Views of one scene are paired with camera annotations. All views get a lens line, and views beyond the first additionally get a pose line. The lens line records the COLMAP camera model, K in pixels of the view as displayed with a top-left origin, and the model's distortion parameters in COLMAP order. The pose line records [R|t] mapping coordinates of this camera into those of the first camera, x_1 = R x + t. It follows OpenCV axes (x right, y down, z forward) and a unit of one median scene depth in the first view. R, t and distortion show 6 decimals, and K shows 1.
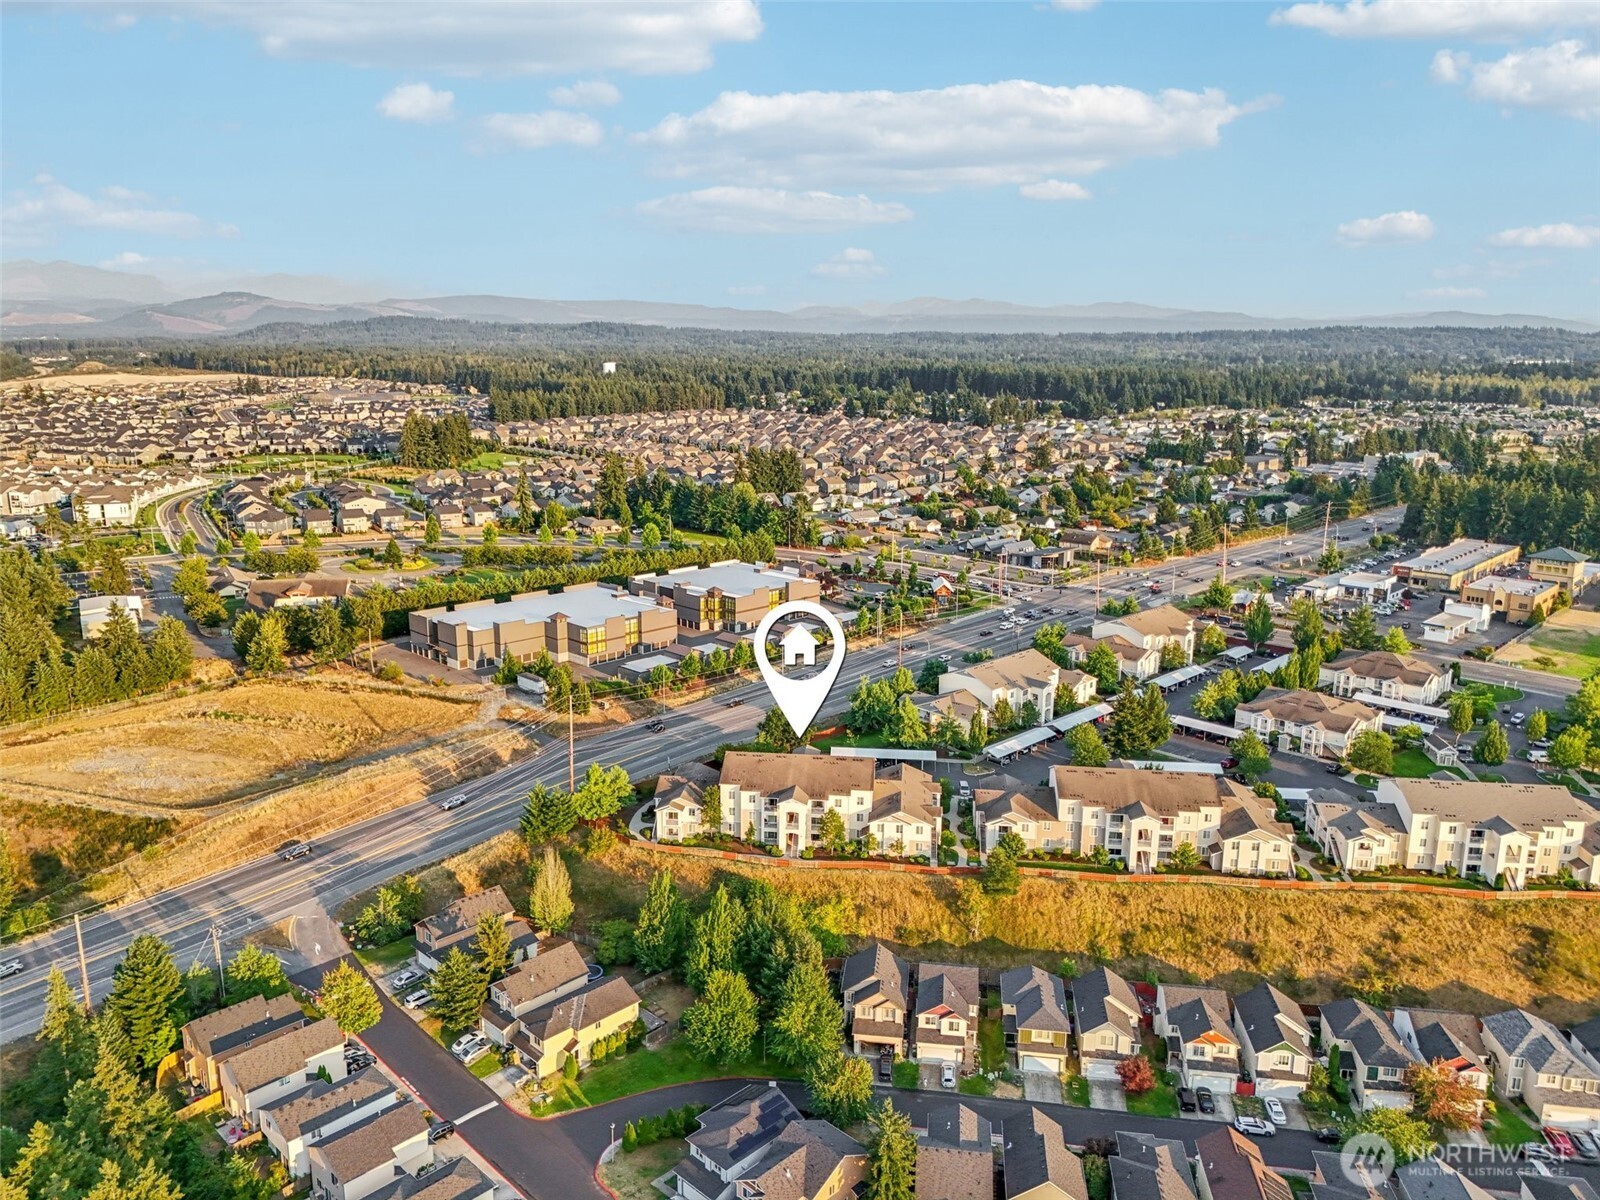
lens RADIAL K [[1117.6, 0, 834.7], [0, 1117.6, 658.1], [0, 0, 1]] dist [0.045017, -0.026255]
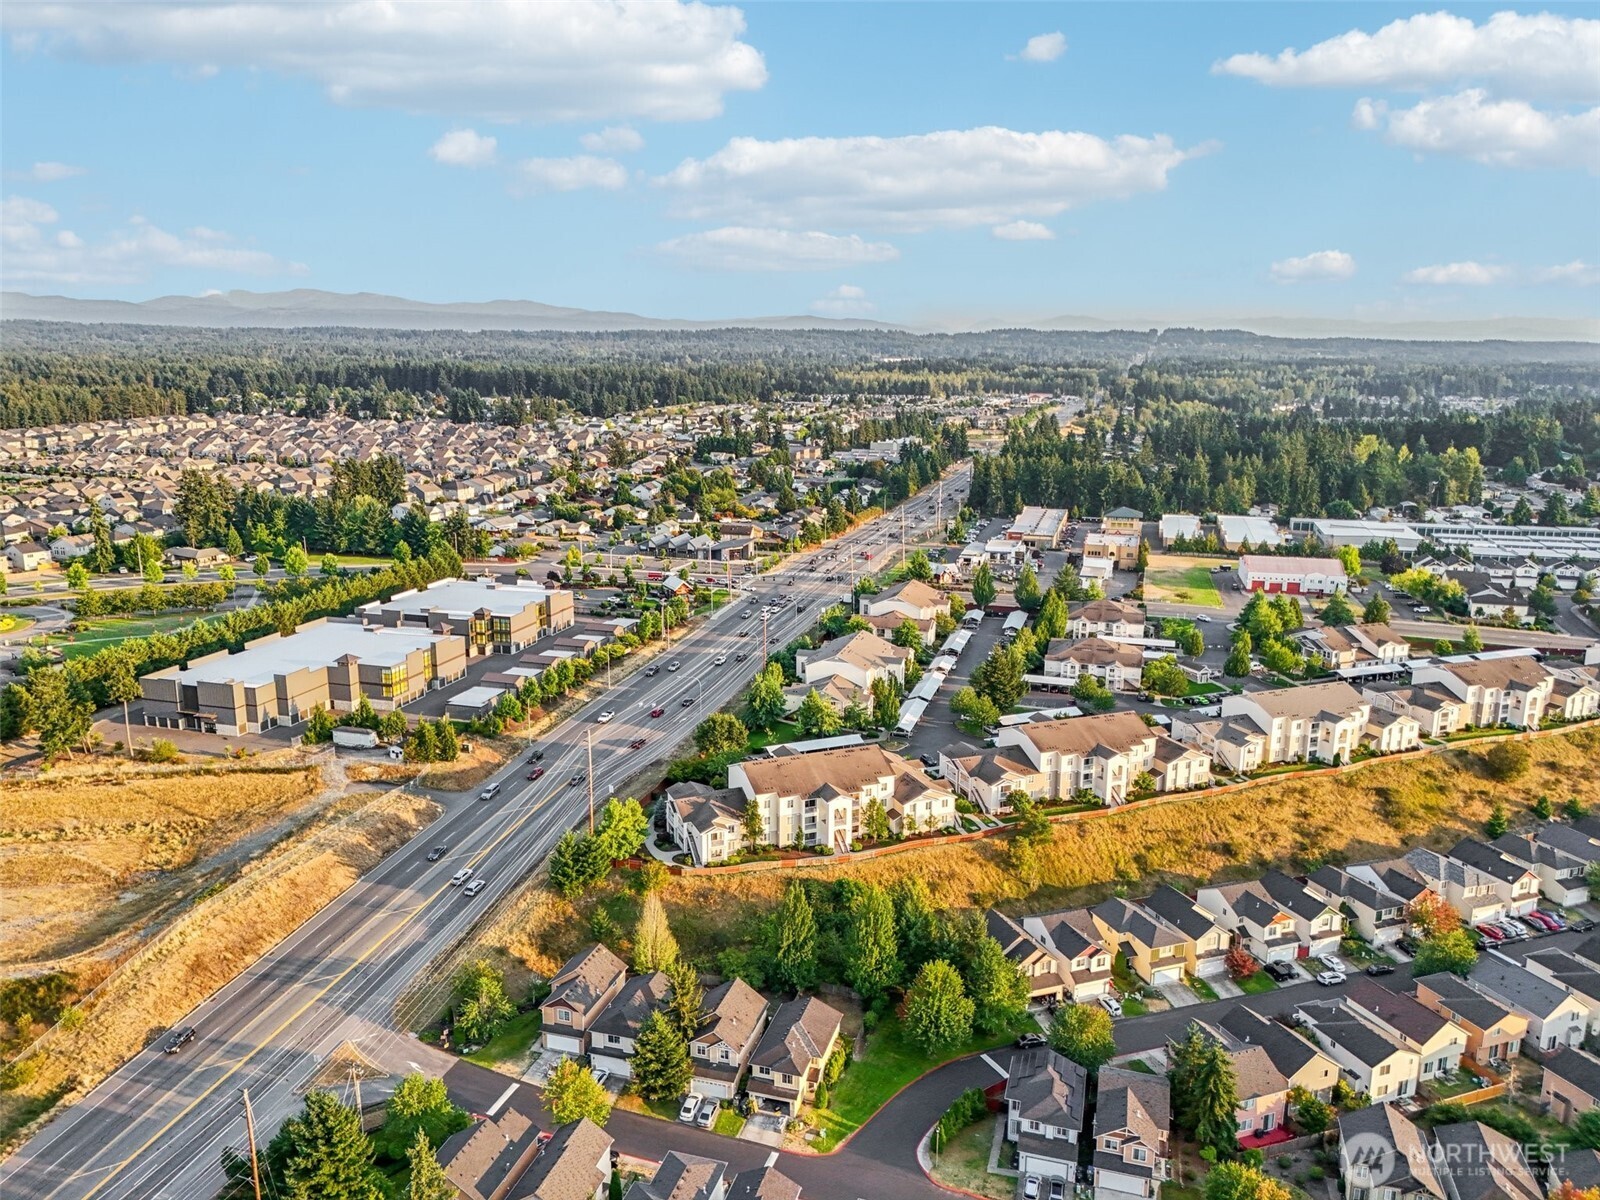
lens RADIAL K [[1117.6, 0, 794.7], [0, 1117.6, 639.7], [0, 0, 1]] dist [0.045017, -0.026255]
pose [[0.891444, -0.118545, 0.437350, -0.387251], [0.124062, 0.992145, 0.016050, -0.027587], [-0.435817, 0.039951, 0.899148, 0.076294]]
